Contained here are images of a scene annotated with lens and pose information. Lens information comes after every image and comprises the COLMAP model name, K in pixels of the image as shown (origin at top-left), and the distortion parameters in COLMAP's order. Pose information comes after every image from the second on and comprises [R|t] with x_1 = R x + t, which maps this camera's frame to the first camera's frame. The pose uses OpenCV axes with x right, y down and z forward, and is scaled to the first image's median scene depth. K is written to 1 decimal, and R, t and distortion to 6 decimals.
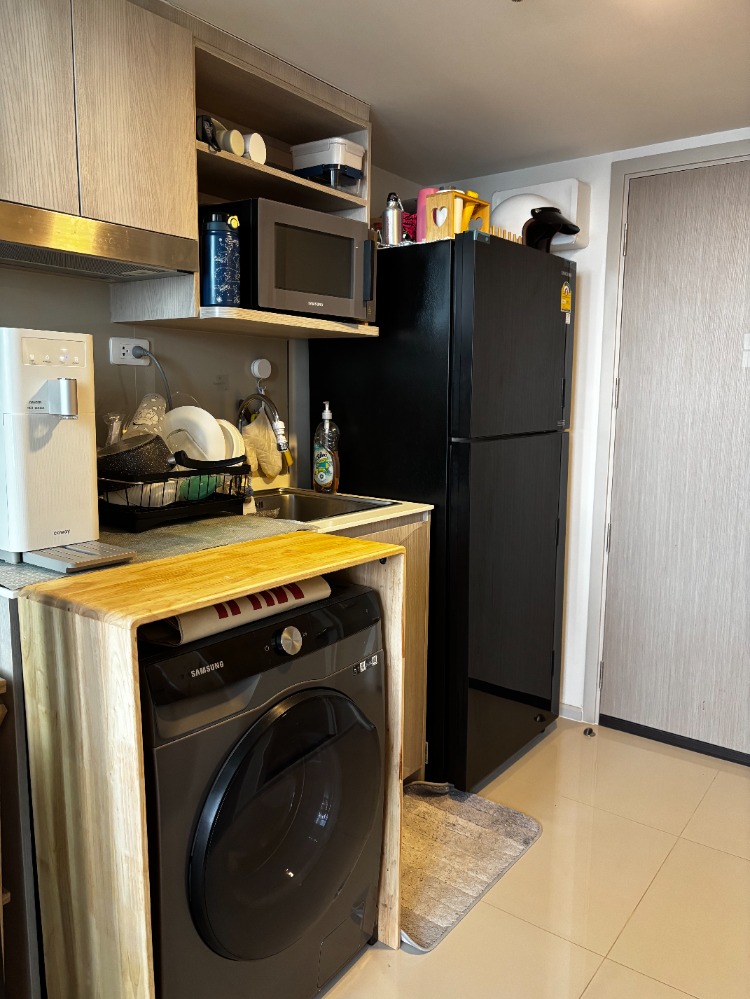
lens RADIAL K [[751.7, 0, 381.9], [0, 751.7, 503.3], [0, 0, 1]] dist [0.011679, -0.002744]
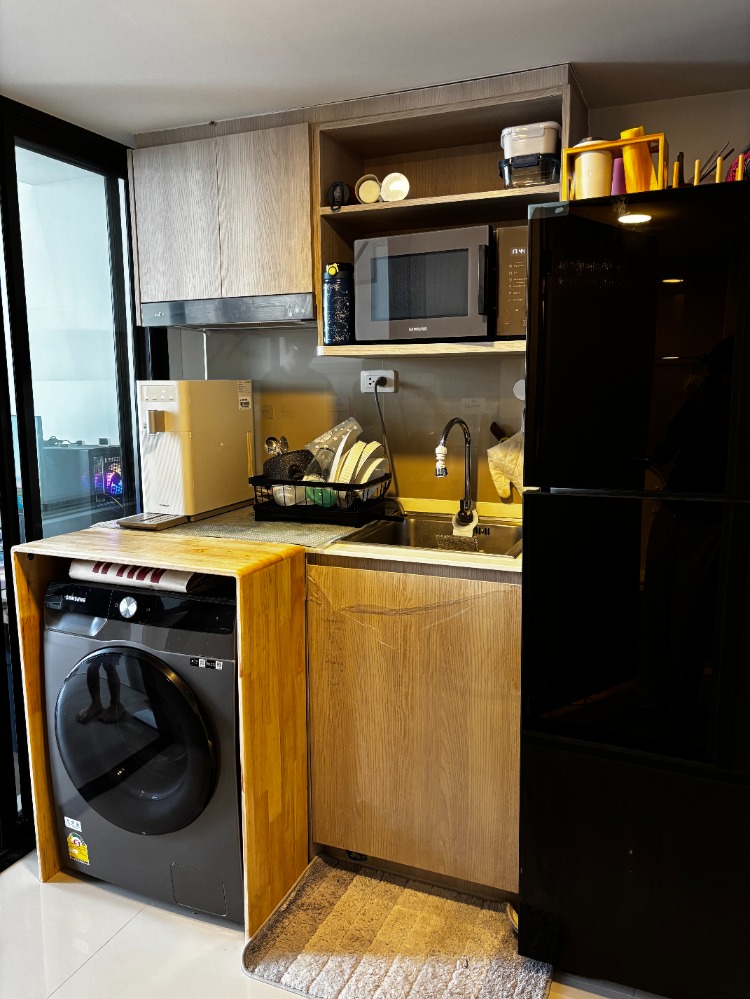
lens RADIAL K [[751.7, 0, 380.8], [0, 751.7, 497.3], [0, 0, 1]] dist [0.011679, -0.002744]
pose [[0.241215, 0.130204, -0.961698, 0.959635], [-0.136853, 0.985620, 0.099117, -0.157197], [0.960774, 0.107703, 0.255565, 0.816445]]
